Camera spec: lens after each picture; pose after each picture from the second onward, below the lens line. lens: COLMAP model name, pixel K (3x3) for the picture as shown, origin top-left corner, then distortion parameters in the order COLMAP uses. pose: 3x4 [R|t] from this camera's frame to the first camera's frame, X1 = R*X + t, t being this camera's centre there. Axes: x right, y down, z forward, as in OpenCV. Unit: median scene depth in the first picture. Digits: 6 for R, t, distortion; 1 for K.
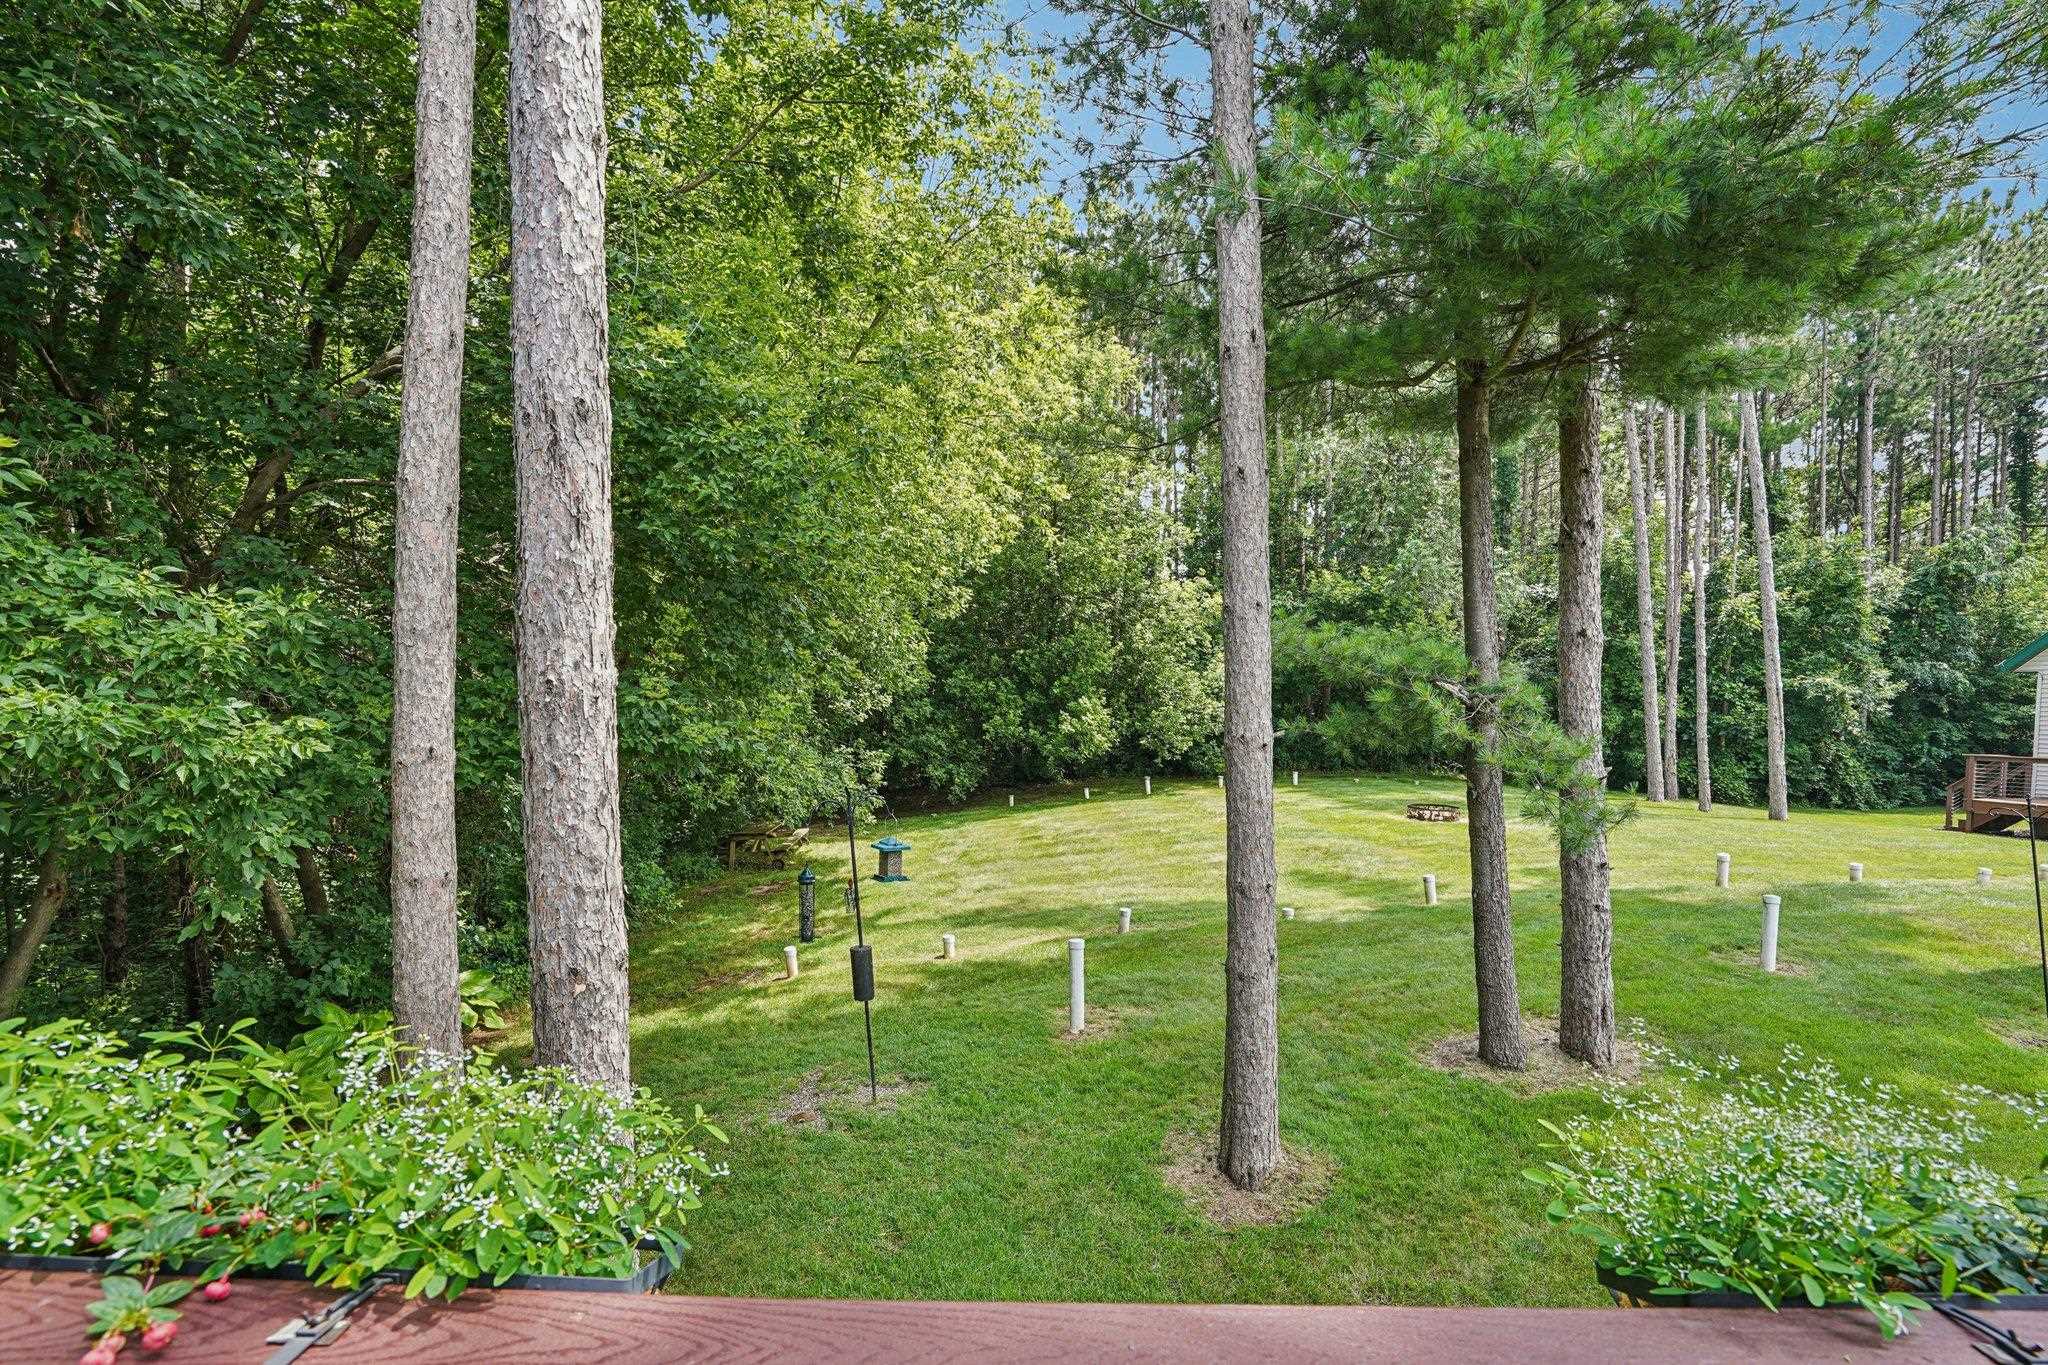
lens RADIAL K [[982.9, 0, 1024.2], [0, 982.9, 742.8], [0, 0, 1]] dist [-0.065483, 0.024896]
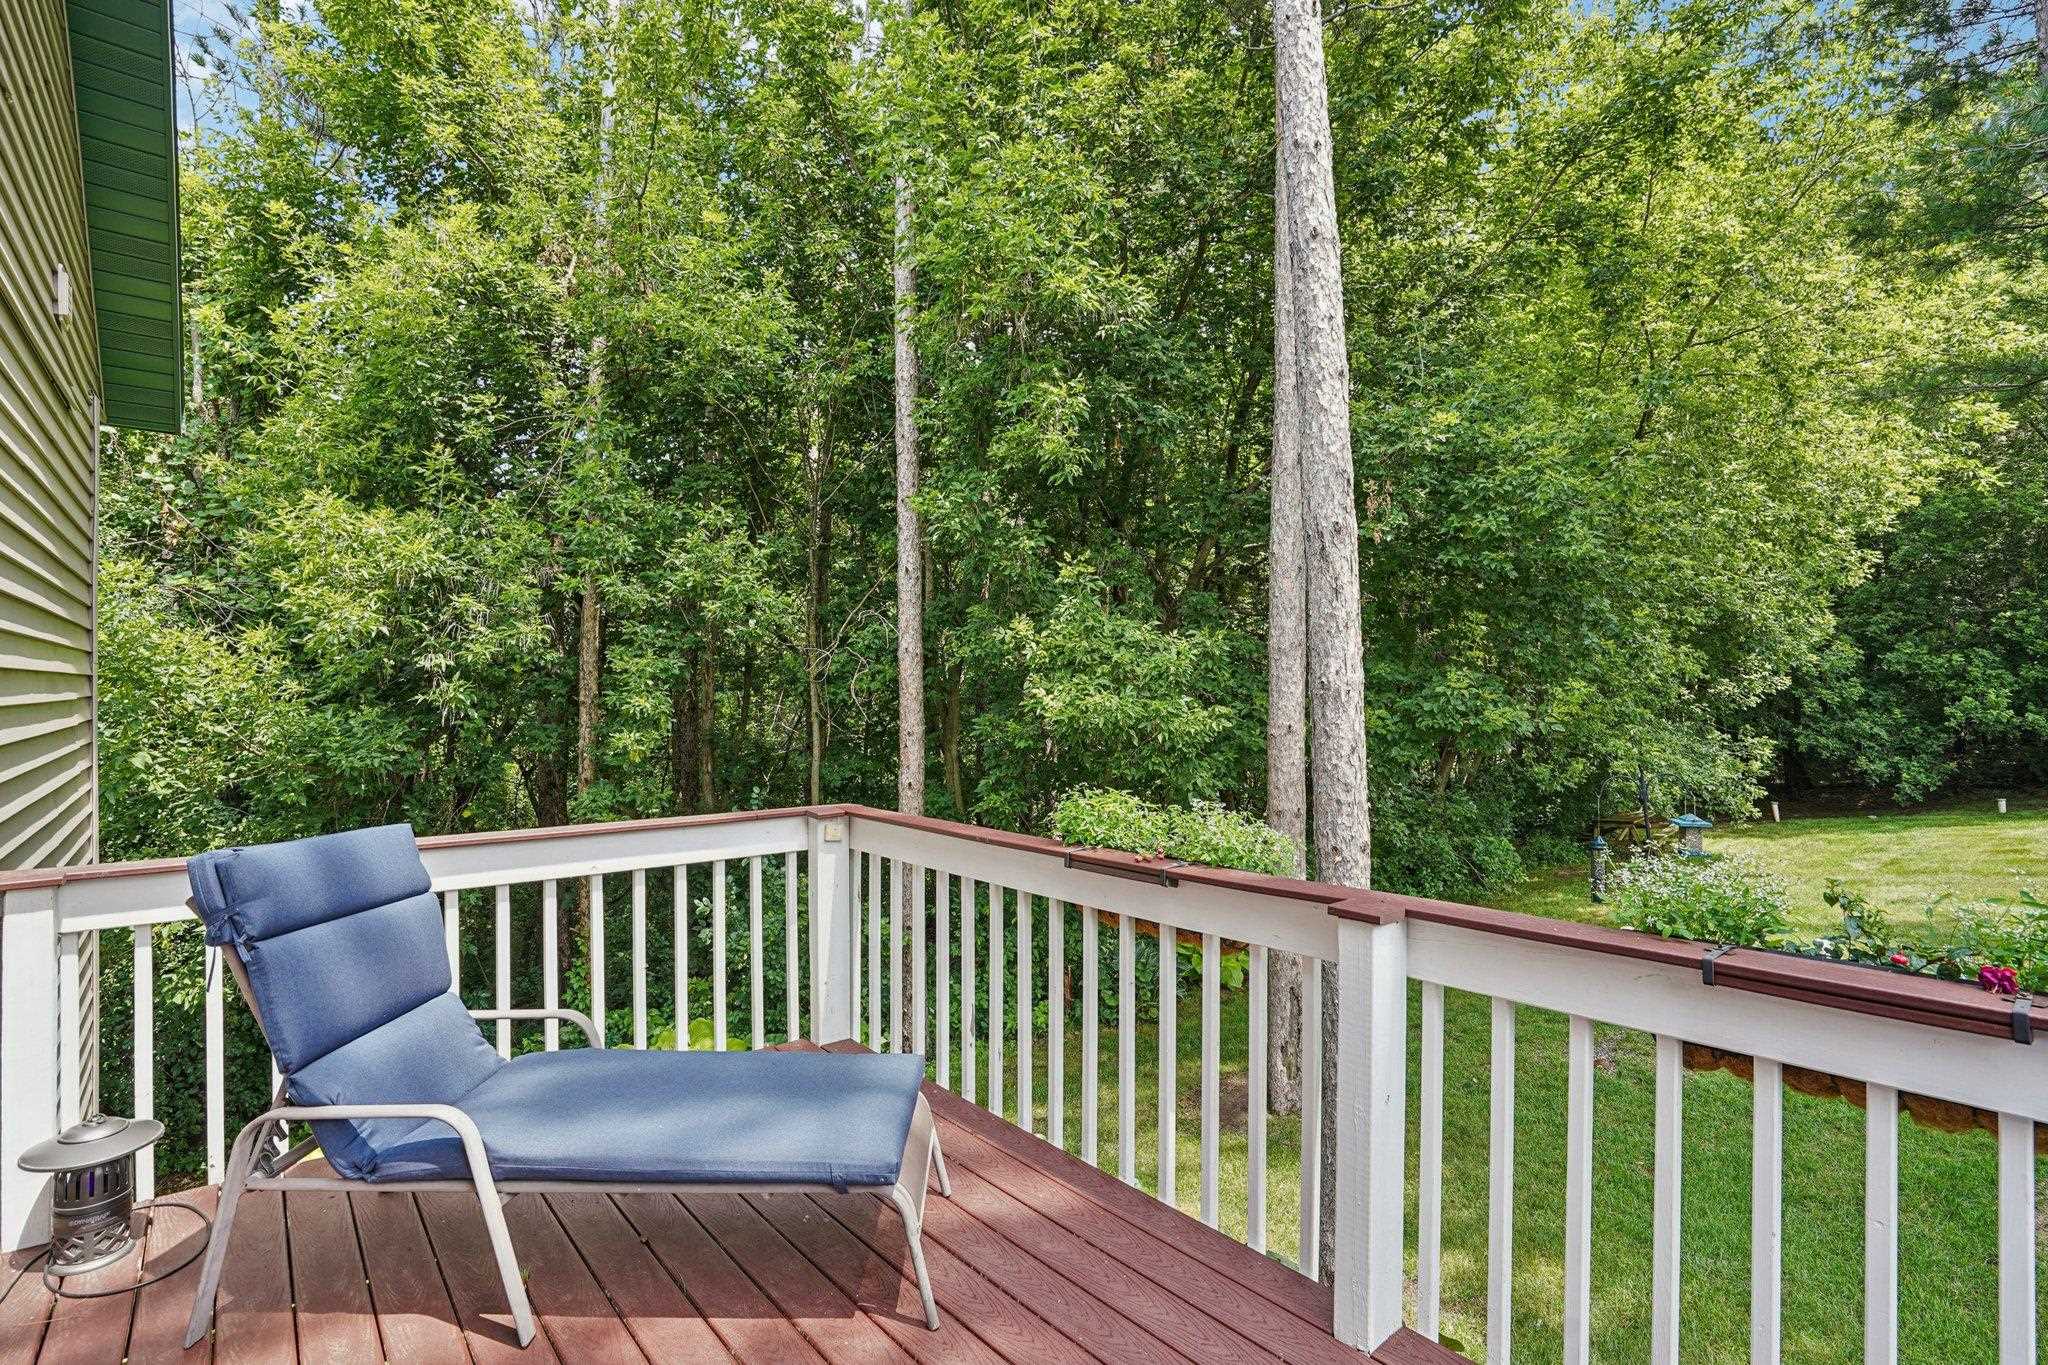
lens RADIAL K [[933.1, 0, 1022.5], [0, 933.1, 738.9], [0, 0, 1]] dist [-0.000365, -0.000097]
pose [[0.639222, 0.012930, -0.768914, 0.258154], [-0.006756, 0.999914, 0.011198, 0.013730], [0.768993, -0.001963, 0.639255, -0.281619]]
